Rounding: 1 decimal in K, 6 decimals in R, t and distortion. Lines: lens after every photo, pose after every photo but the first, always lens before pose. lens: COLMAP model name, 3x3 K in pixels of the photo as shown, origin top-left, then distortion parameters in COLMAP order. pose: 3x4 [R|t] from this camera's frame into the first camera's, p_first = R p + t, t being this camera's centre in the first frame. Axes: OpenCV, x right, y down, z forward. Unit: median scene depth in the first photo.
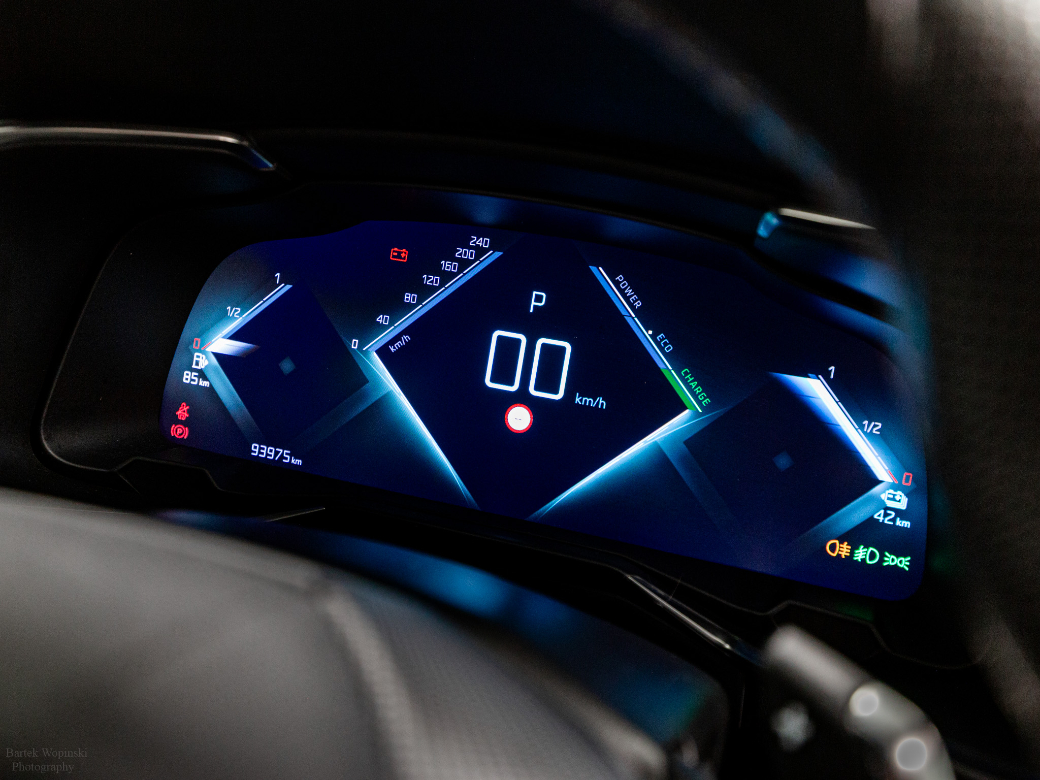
lens RADIAL K [[1078.3, 0, 520.0], [0, 1078.3, 390.0], [0, 0, 1]] dist [-0.003812, 0.001737]
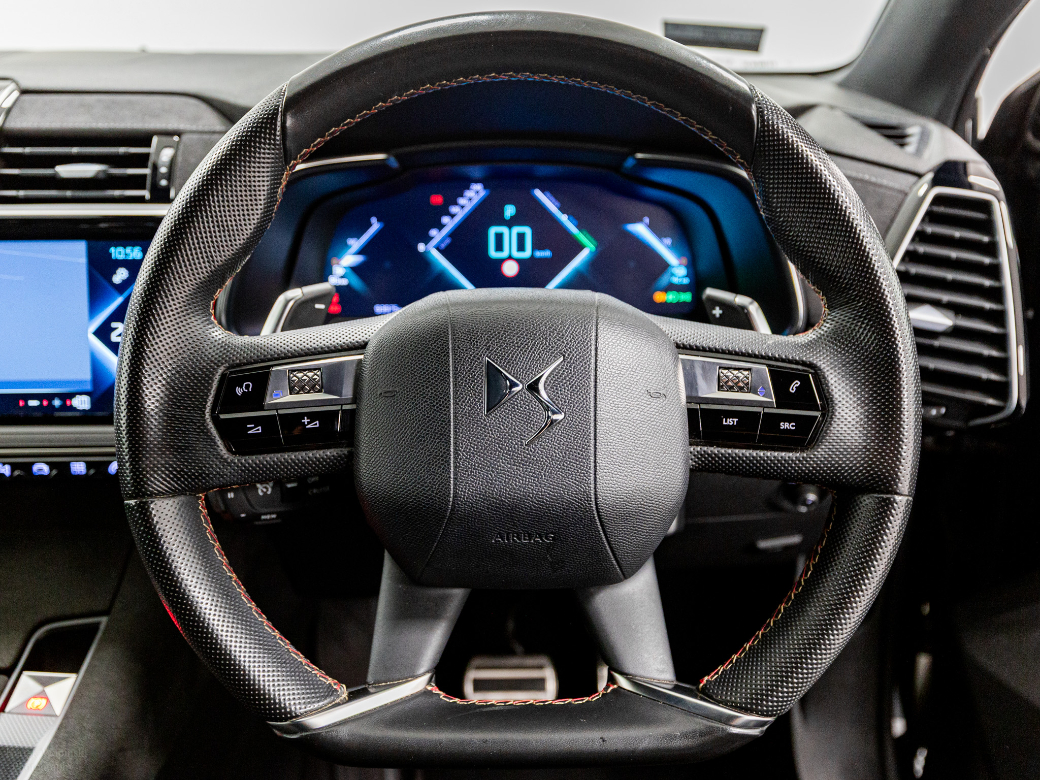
lens RADIAL K [[837.5, 0, 520.0], [0, 837.5, 390.0], [0, 0, 1]] dist [-0.010983, 0.000534]
pose [[0.934130, -0.215747, 0.284349, -0.503861], [0.179773, 0.972606, 0.147375, 0.020560], [-0.308356, -0.086549, 0.947326, -0.592136]]
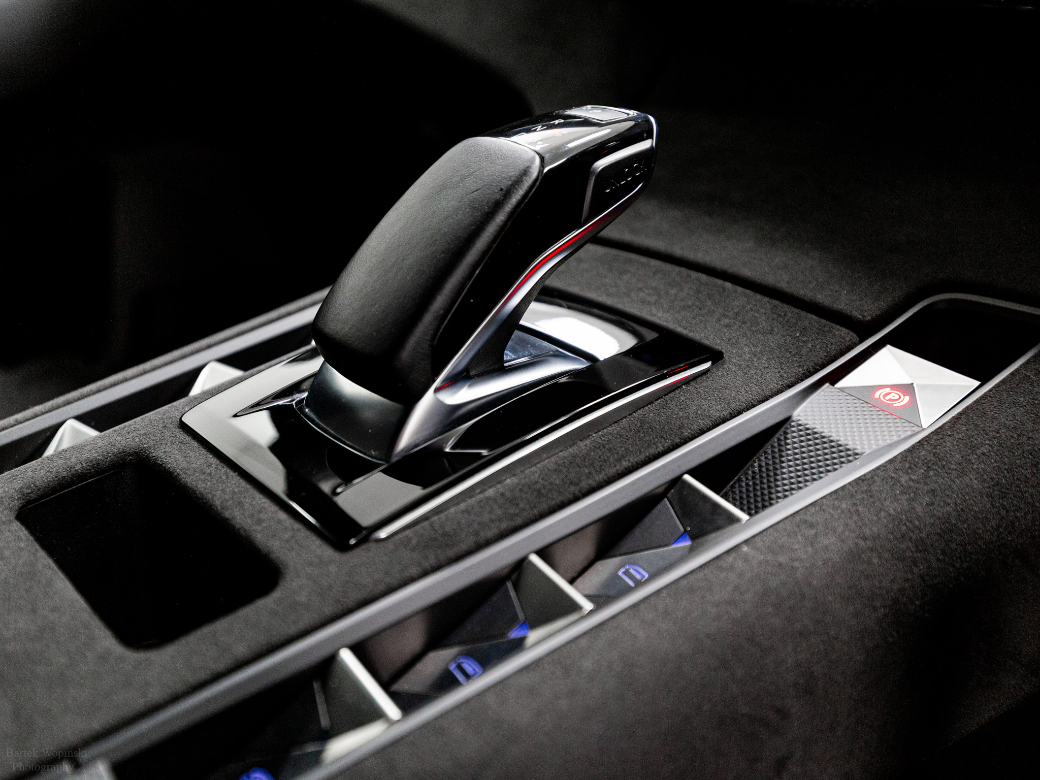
lens RADIAL K [[1078.3, 0, 520.0], [0, 1078.3, 390.0], [0, 0, 1]] dist [-0.003812, 0.001737]
pose [[0.850039, 0.128906, -0.510702, -0.749167], [-0.109720, 0.991656, 0.067680, 0.486364], [0.515165, -0.001496, 0.857090, -0.055853]]
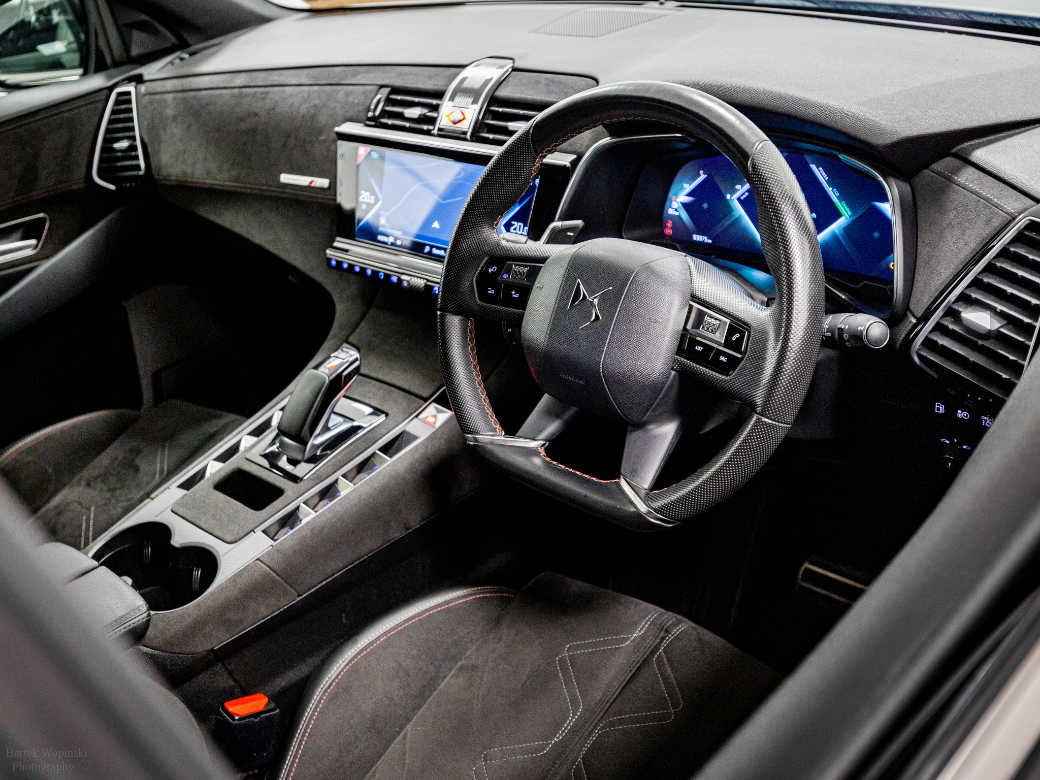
lens RADIAL K [[1118.3, 0, 546.0], [0, 1118.3, 386.2], [0, 0, 1]] dist [0.030821, 0.022613]
pose [[0.907224, 0.025836, -0.419853, 0.643411], [0.046885, 0.985682, 0.161965, -0.052030], [0.418026, -0.166624, 0.893023, -1.840233]]
